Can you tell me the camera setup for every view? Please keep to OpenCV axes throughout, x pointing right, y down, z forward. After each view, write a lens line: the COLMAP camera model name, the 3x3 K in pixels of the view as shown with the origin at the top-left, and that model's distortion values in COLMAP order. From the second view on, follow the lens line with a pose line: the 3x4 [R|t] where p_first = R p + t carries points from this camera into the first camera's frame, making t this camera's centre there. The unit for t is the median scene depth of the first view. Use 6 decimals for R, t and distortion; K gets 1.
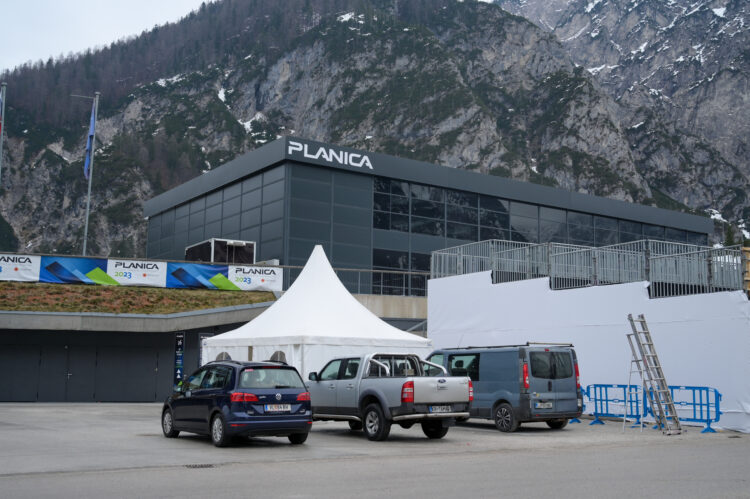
lens RADIAL K [[809.2, 0, 372.6], [0, 809.2, 233.4], [0, 0, 1]] dist [0.002595, 0.000000]
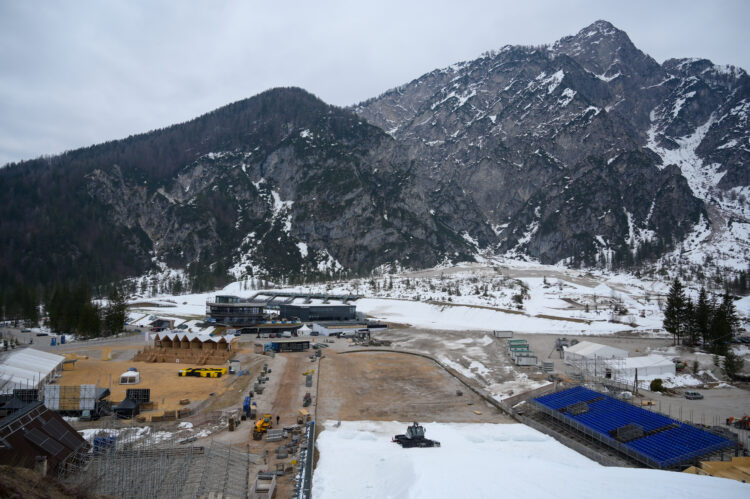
lens RADIAL K [[498.2, 0, 373.3], [0, 498.2, 249.0], [0, 0, 1]] dist [-0.007049, 0.003692]
pose [[0.993706, 0.016056, 0.110865, 0.006556], [-0.026198, 0.995539, 0.090639, -0.098542], [-0.108916, -0.092973, 0.989694, -0.360287]]
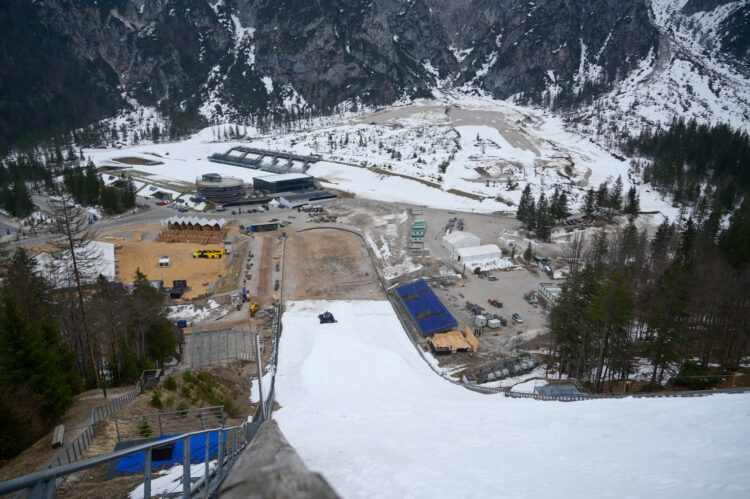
lens RADIAL K [[498.2, 0, 370.4], [0, 498.2, 249.8], [0, 0, 1]] dist [-0.007049, 0.003692]
pose [[0.987247, -0.040835, 0.153872, 0.015073], [-0.035948, 0.884399, 0.465345, -0.203124], [-0.155087, -0.464941, 0.871652, -0.467984]]
